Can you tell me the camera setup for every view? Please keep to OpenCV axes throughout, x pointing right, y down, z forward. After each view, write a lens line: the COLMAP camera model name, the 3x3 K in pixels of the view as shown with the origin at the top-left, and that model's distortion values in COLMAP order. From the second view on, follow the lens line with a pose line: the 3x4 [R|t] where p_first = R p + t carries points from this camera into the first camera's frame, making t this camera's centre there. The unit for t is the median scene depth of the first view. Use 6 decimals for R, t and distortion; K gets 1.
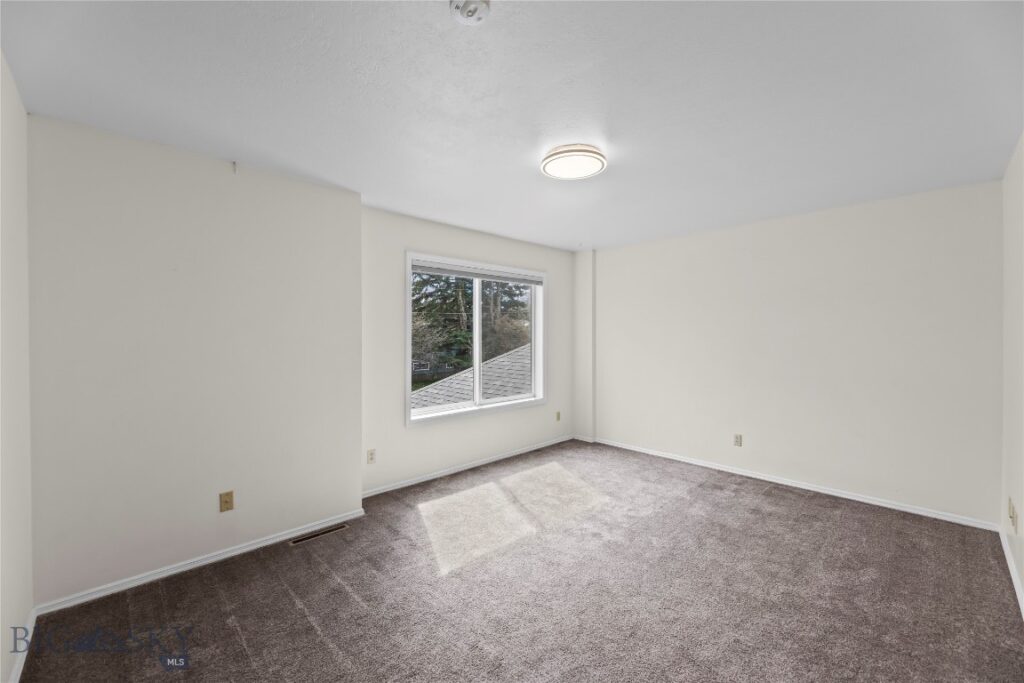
lens RADIAL K [[407.5, 0, 511.8], [0, 407.5, 339.0], [0, 0, 1]] dist [-0.003645, 0.000027]
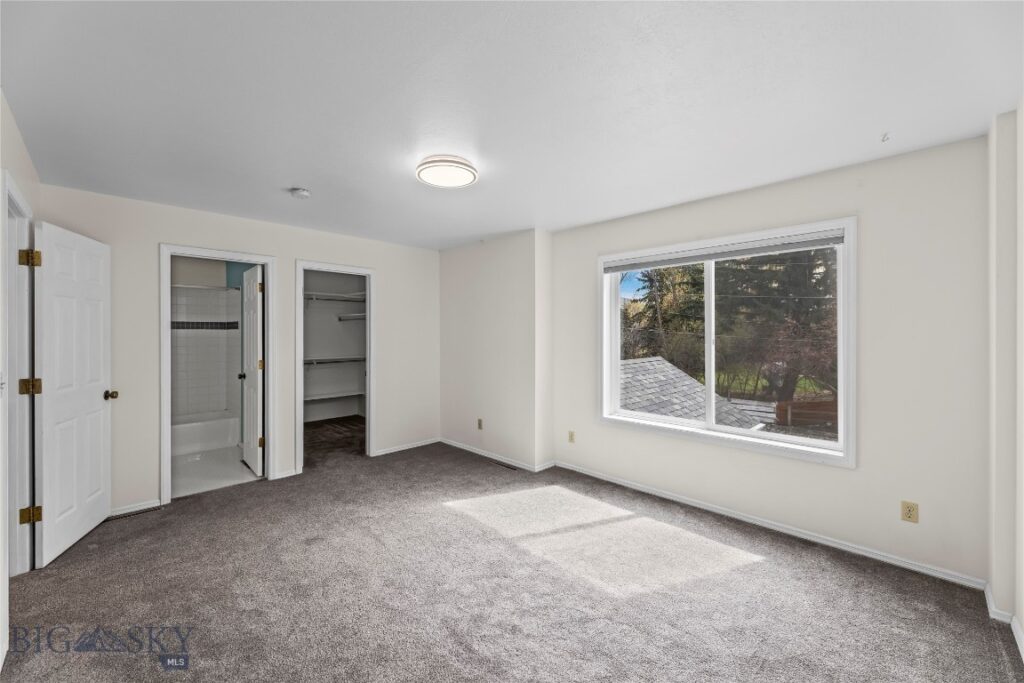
lens RADIAL K [[407.5, 0, 518.7], [0, 407.5, 332.6], [0, 0, 1]] dist [-0.003645, 0.000027]
pose [[0.033576, 0.000455, -0.999436, 0.866150], [-0.012709, 0.999919, 0.000028, -0.014713], [0.999355, 0.012701, 0.033580, 0.825988]]
